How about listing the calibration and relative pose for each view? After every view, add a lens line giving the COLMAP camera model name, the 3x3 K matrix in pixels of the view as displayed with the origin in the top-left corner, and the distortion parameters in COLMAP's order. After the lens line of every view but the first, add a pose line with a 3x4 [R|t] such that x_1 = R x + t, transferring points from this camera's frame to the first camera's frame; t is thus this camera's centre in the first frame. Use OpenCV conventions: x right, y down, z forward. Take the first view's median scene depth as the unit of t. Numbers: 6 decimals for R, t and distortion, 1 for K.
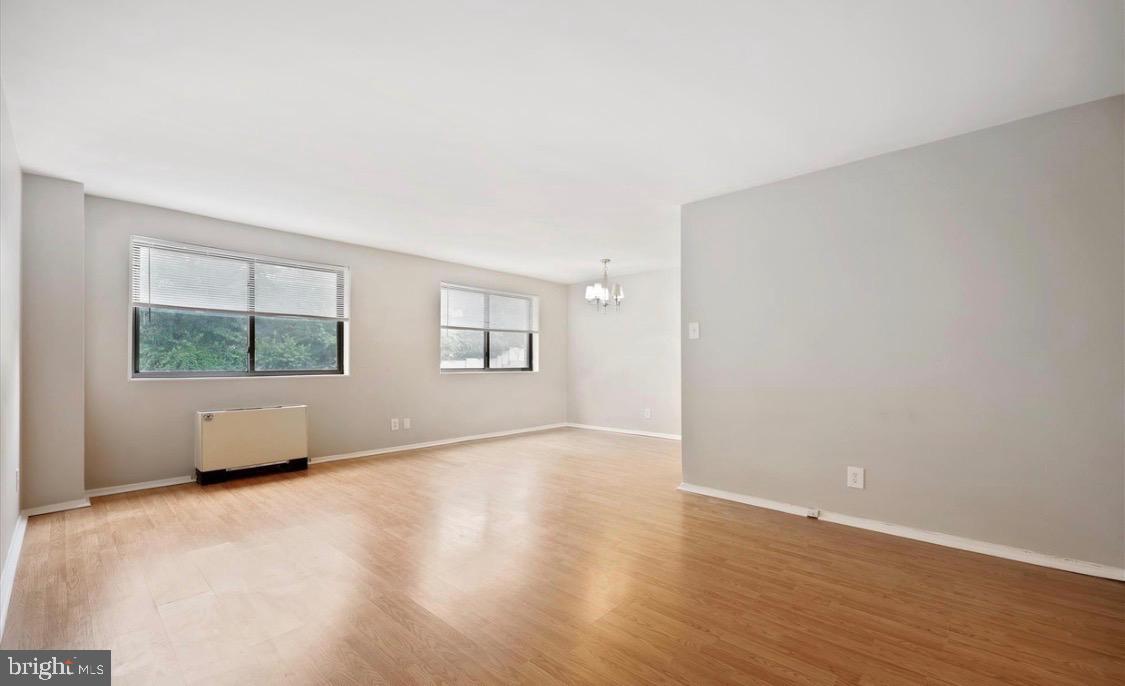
lens RADIAL K [[458.5, 0, 566.7], [0, 458.5, 363.4], [0, 0, 1]] dist [-0.002966, 0.000195]
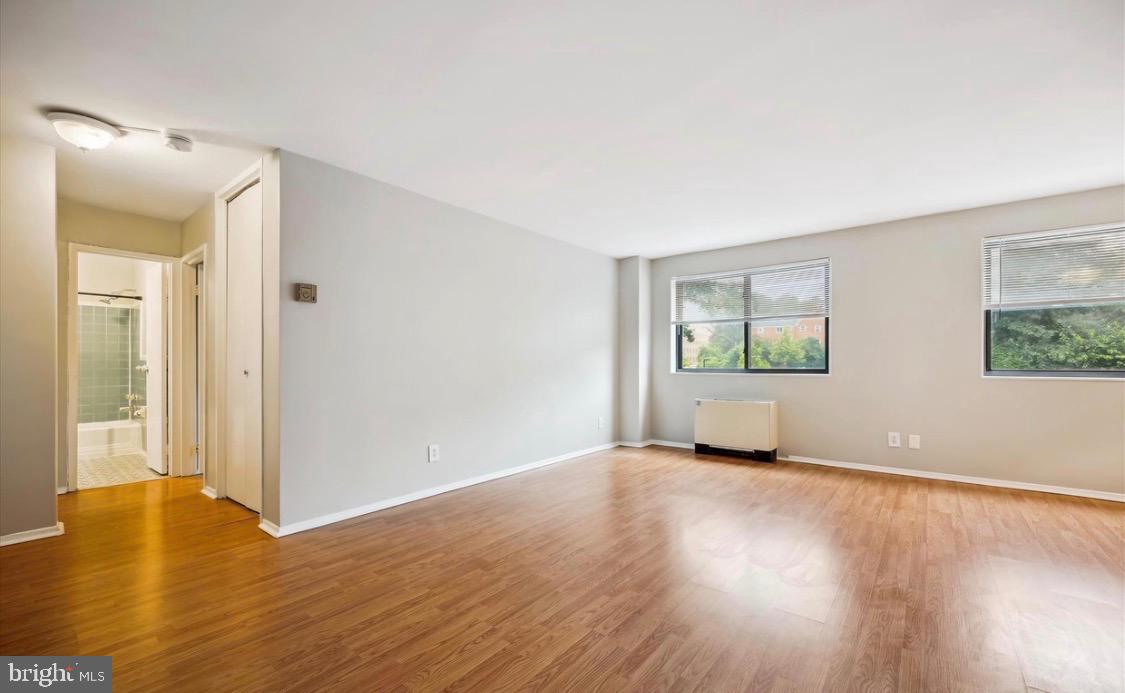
lens RADIAL K [[456.9, 0, 572.3], [0, 456.9, 361.7], [0, 0, 1]] dist [0.001202, 0.000076]
pose [[0.073779, -0.002088, -0.997272, 0.353491], [0.001082, 0.999997, -0.002014, 0.000531], [0.997274, -0.000931, 0.073781, 0.371373]]
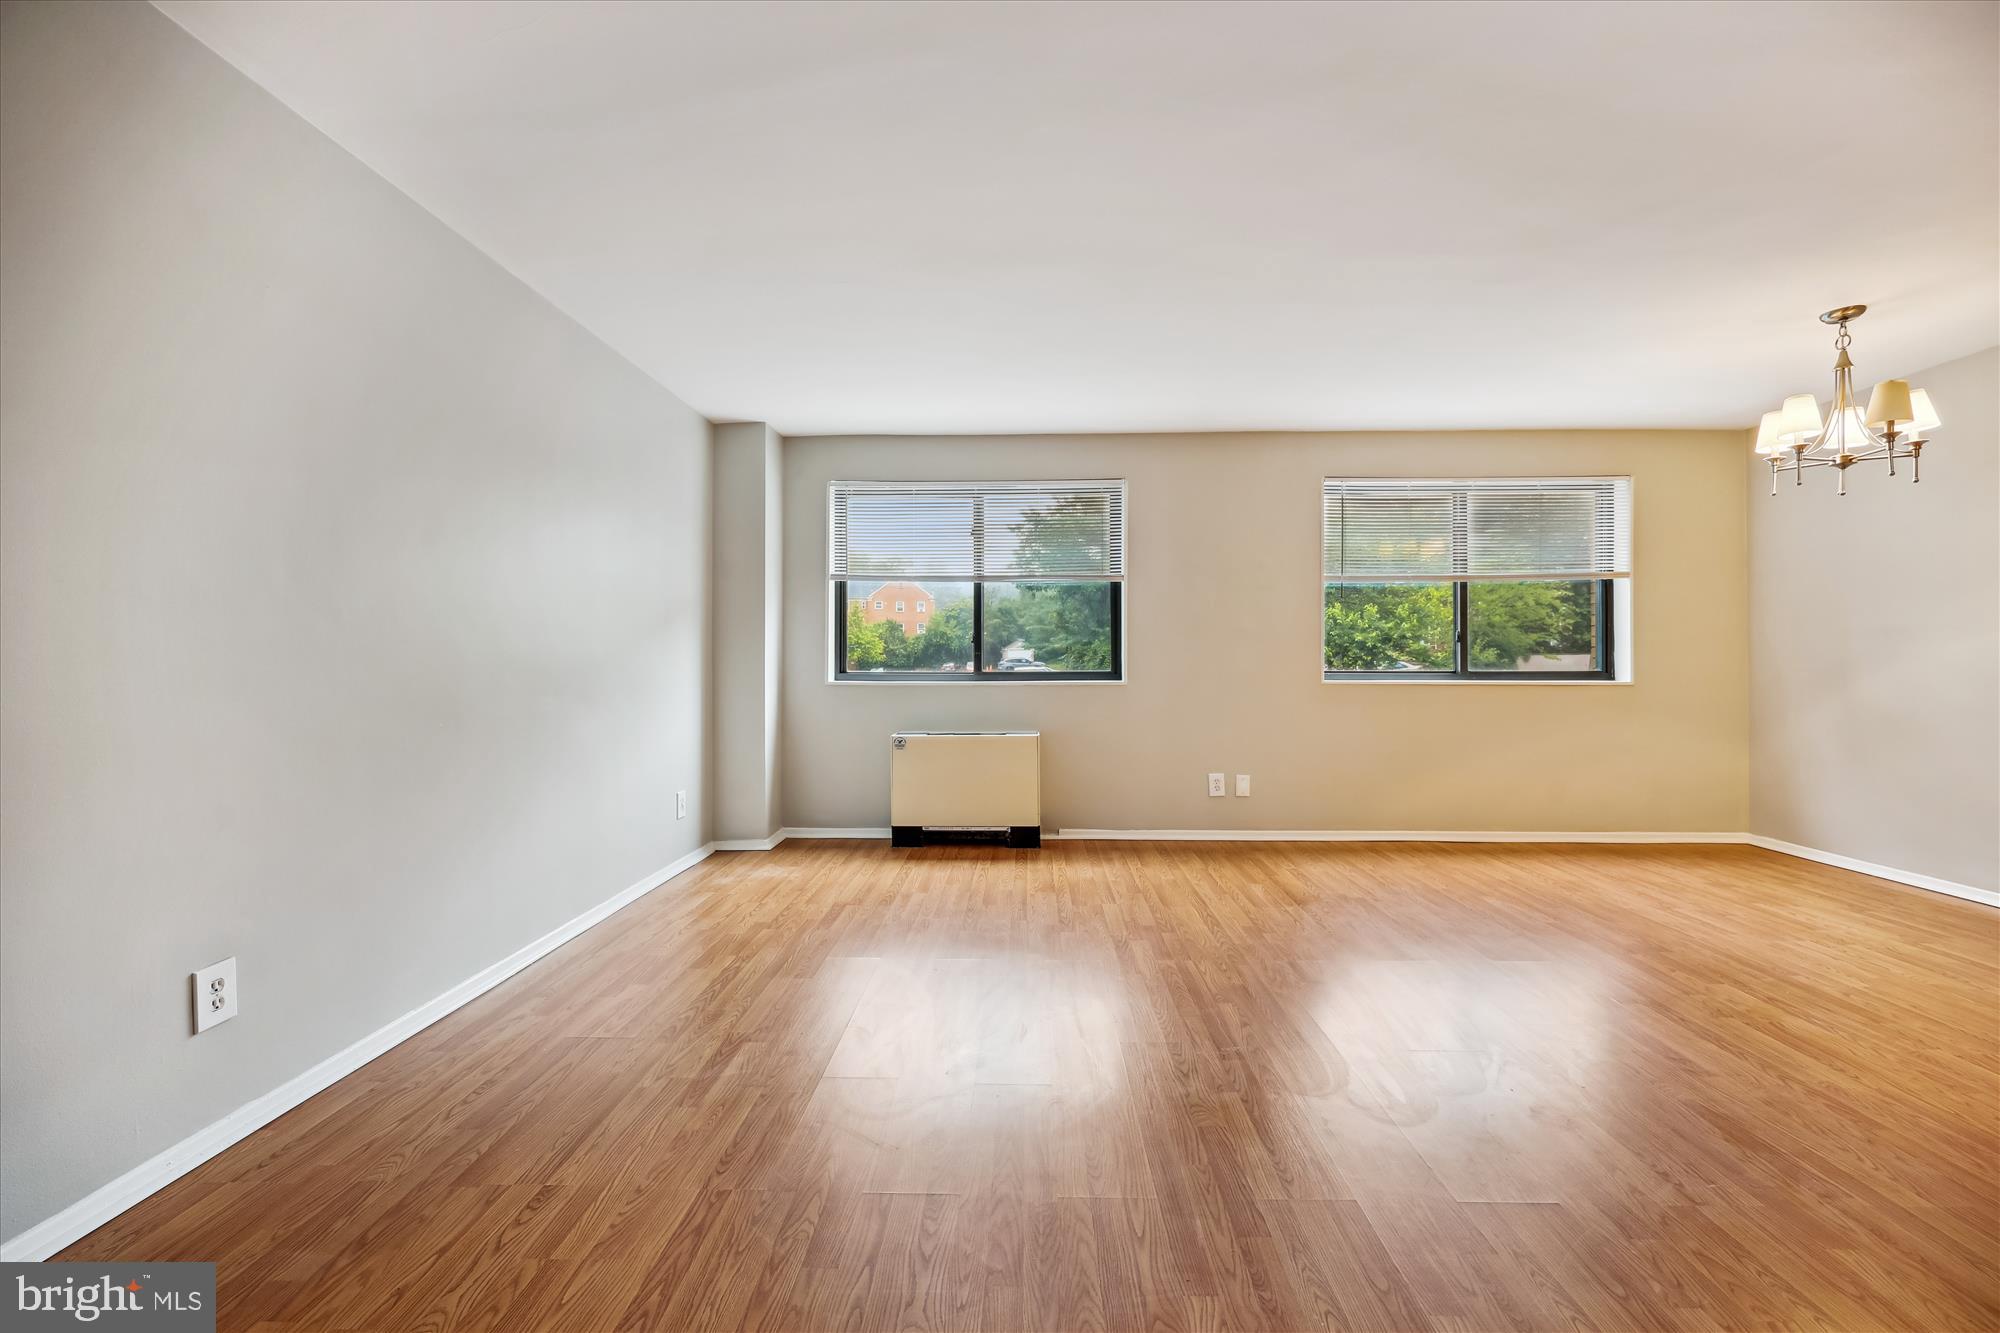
lens RADIAL K [[812.6, 0, 1011.3], [0, 812.6, 657.1], [0, 0, 1]] dist [0.000940, 0.000302]
pose [[0.654431, -0.003718, -0.756113, 0.132979], [0.000426, 0.999990, -0.004548, 0.000812], [0.756122, 0.002654, 0.654426, 0.252718]]
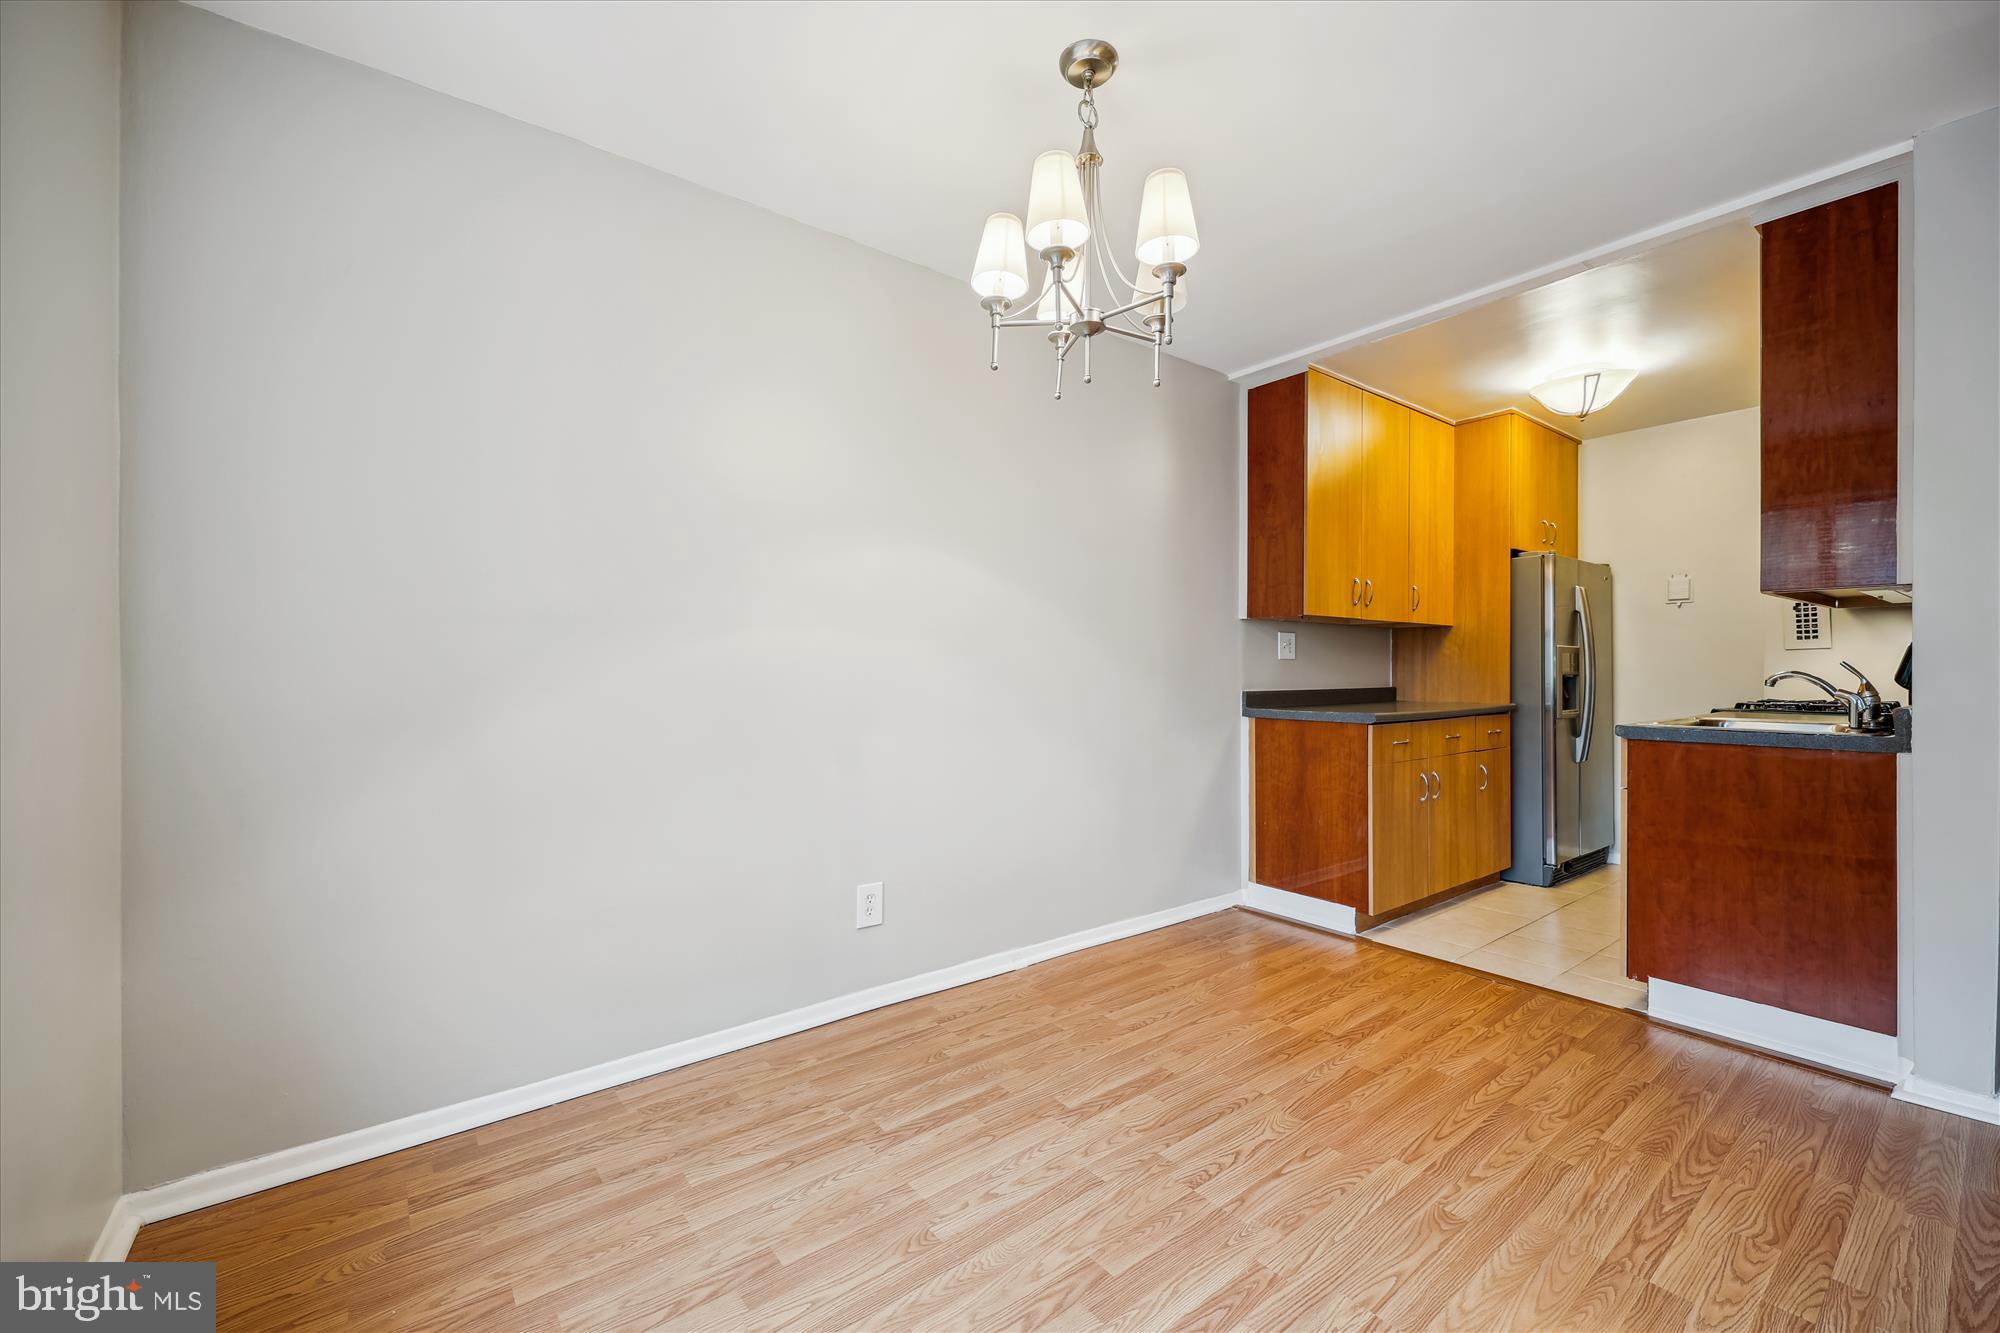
lens RADIAL K [[812.6, 0, 1015.0], [0, 812.6, 665.4], [0, 0, 1]] dist [0.000940, 0.000302]
pose [[0.152174, 0.006182, 0.988334, -0.220818], [0.000504, 0.999980, -0.006333, 0.000408], [-0.988354, 0.001462, 0.152168, 1.006232]]
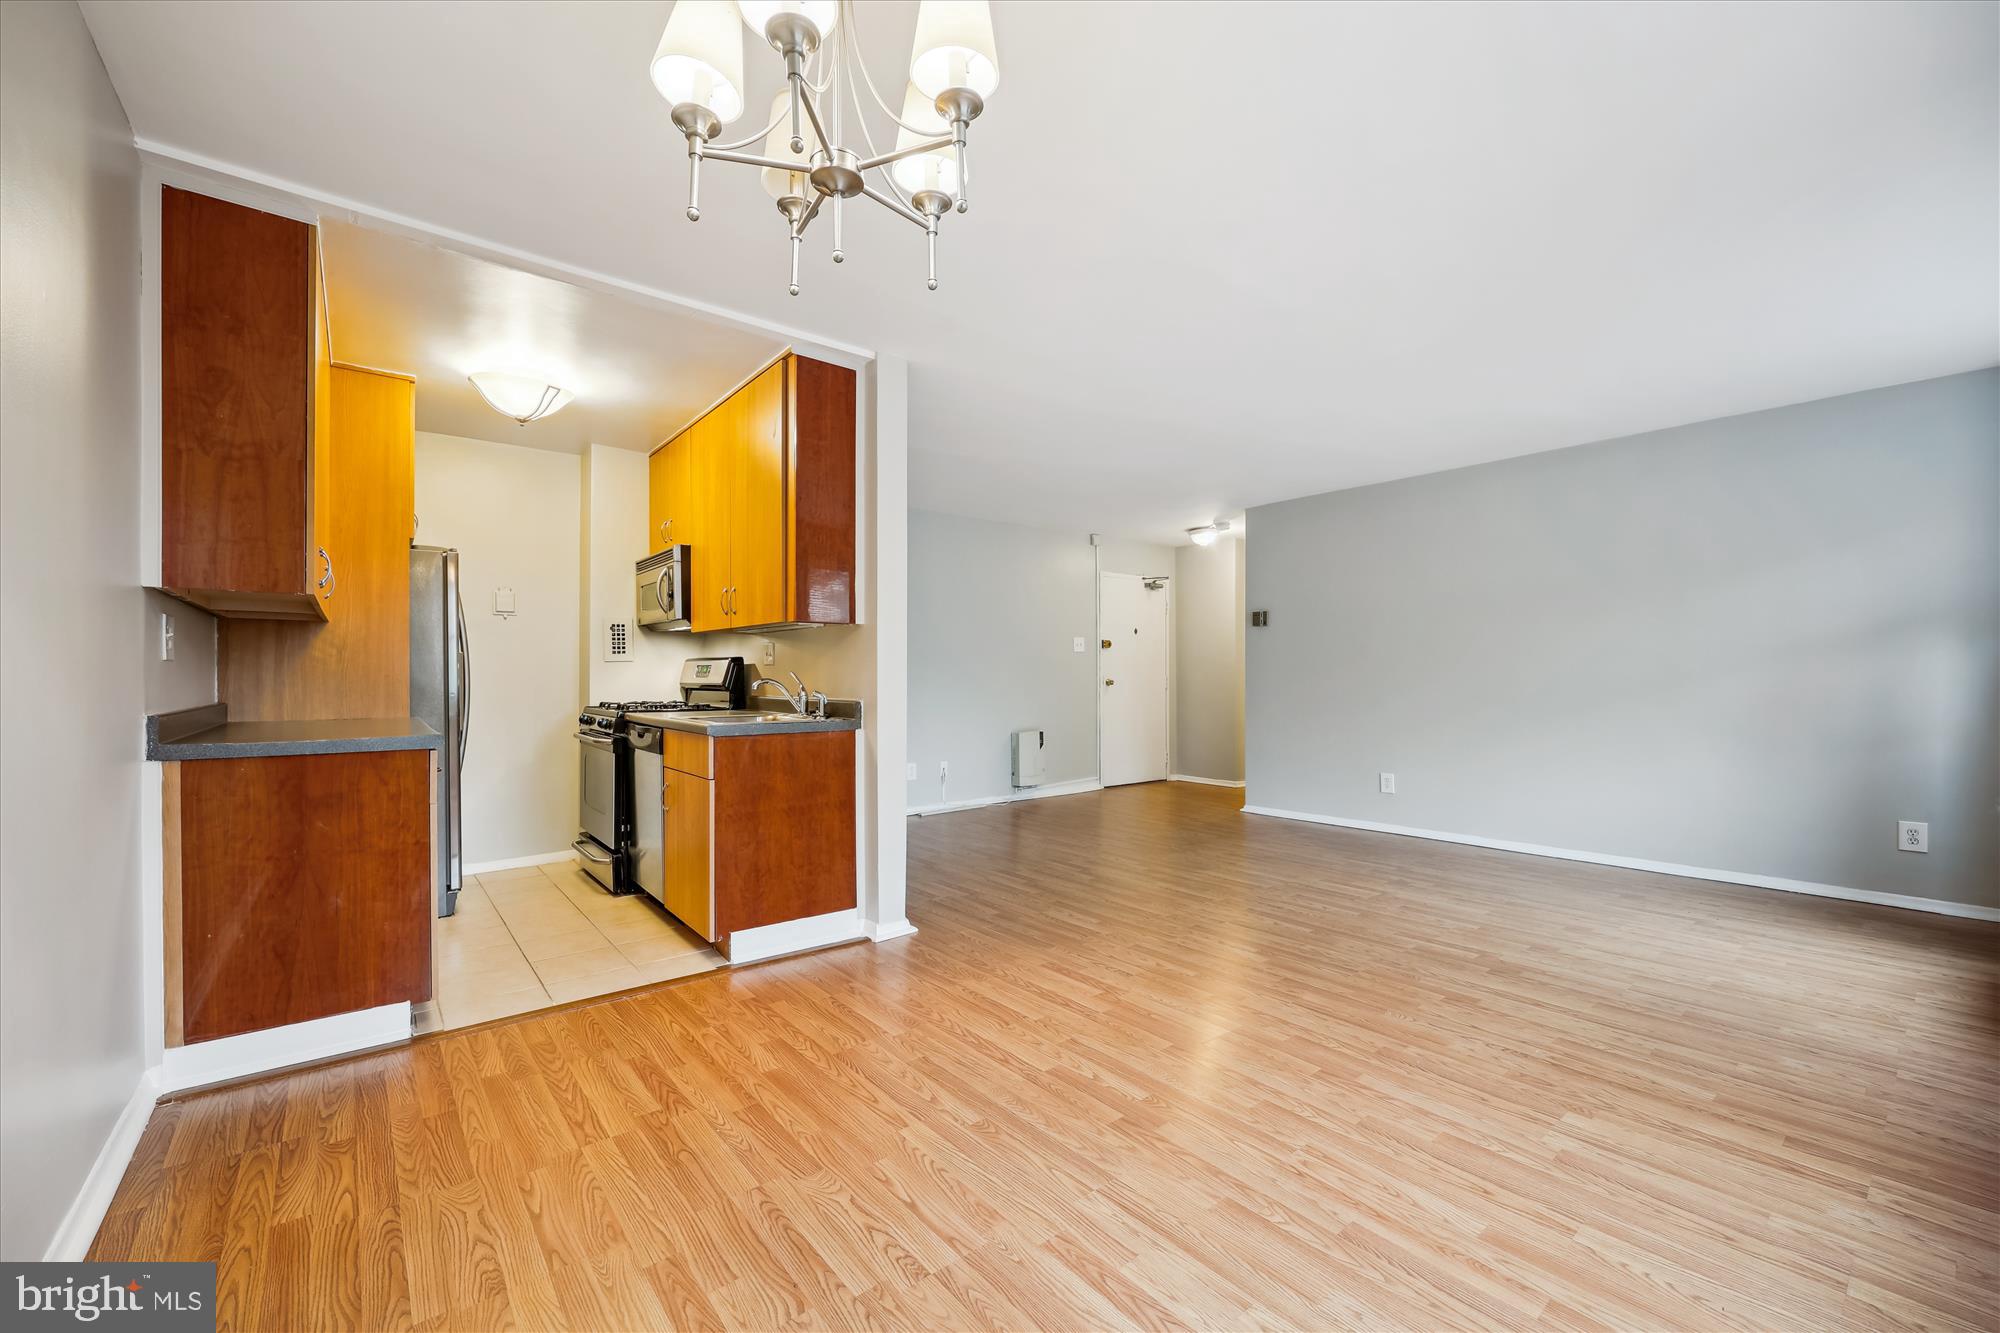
lens RADIAL K [[812.6, 0, 1009.0], [0, 812.6, 677.2], [0, 0, 1]] dist [0.000940, 0.000302]
pose [[-0.990243, 0.002774, 0.139323, 0.012830], [0.002710, 0.999996, -0.000646, 0.000902], [-0.139324, -0.000262, -0.990247, 1.230000]]
